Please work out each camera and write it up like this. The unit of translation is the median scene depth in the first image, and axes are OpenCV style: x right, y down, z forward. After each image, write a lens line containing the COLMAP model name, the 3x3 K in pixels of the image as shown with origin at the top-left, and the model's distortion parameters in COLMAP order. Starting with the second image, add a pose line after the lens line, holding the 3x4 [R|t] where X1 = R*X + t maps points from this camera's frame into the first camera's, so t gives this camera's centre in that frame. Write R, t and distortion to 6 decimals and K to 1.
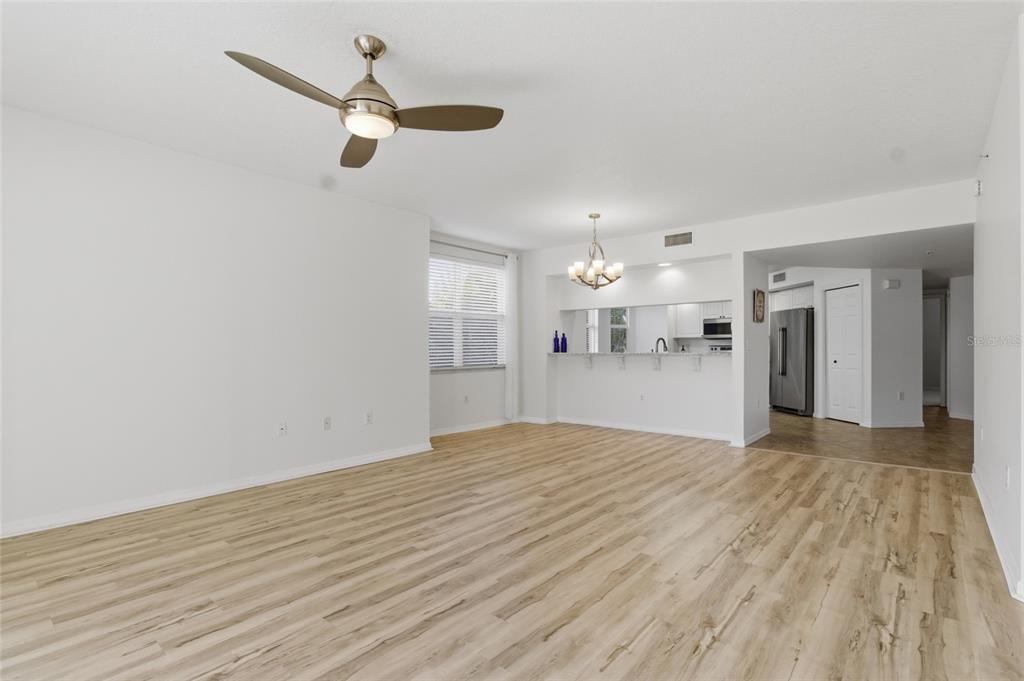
lens RADIAL K [[493.7, 0, 512.1], [0, 493.7, 346.3], [0, 0, 1]] dist [0.001444, 0.000342]
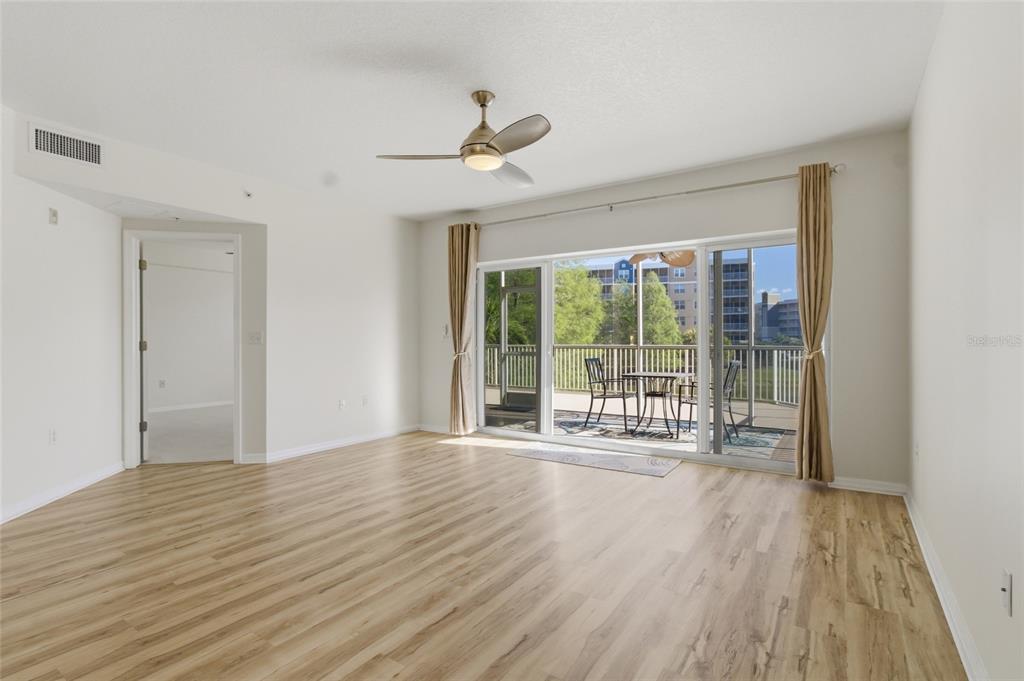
lens RADIAL K [[493.7, 0, 512.1], [0, 493.7, 346.3], [0, 0, 1]] dist [0.001444, 0.000342]
pose [[-0.993387, 0.005408, -0.114686, -0.091202], [0.005328, 0.999985, 0.001006, 0.009018], [0.114689, 0.000389, -0.993401, 0.967578]]
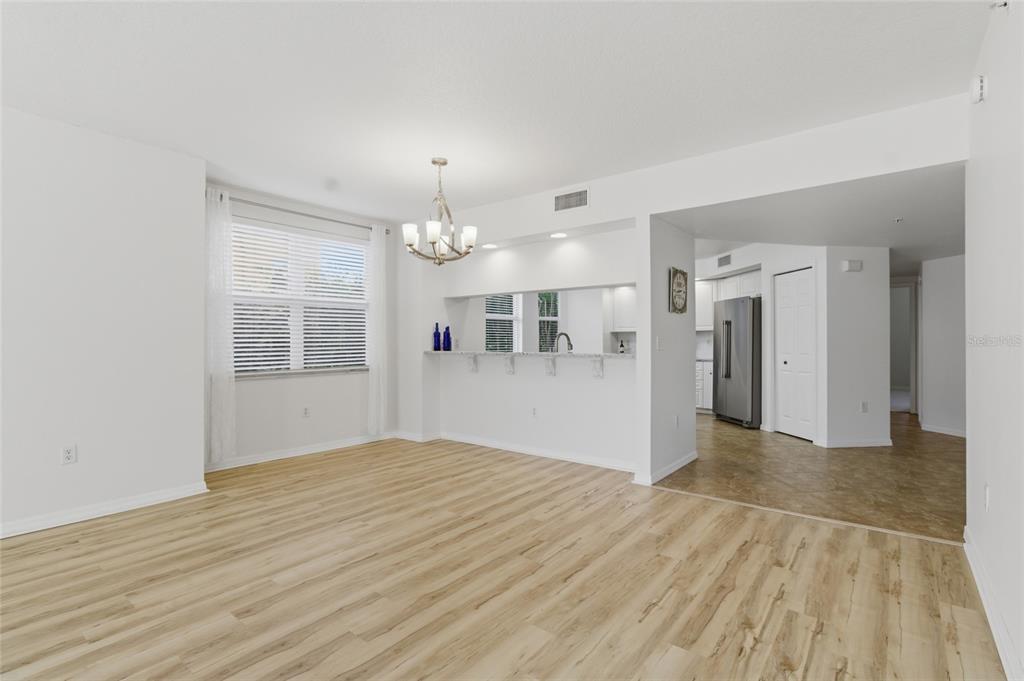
lens RADIAL K [[482.5, 0, 513.3], [0, 482.5, 335.7], [0, 0, 1]] dist [-0.004990, 0.000450]
pose [[0.999569, 0.003219, 0.029191, 0.244949], [-0.003034, 0.999975, -0.006395, -0.008980], [-0.029211, 0.006304, 0.999553, 0.296430]]
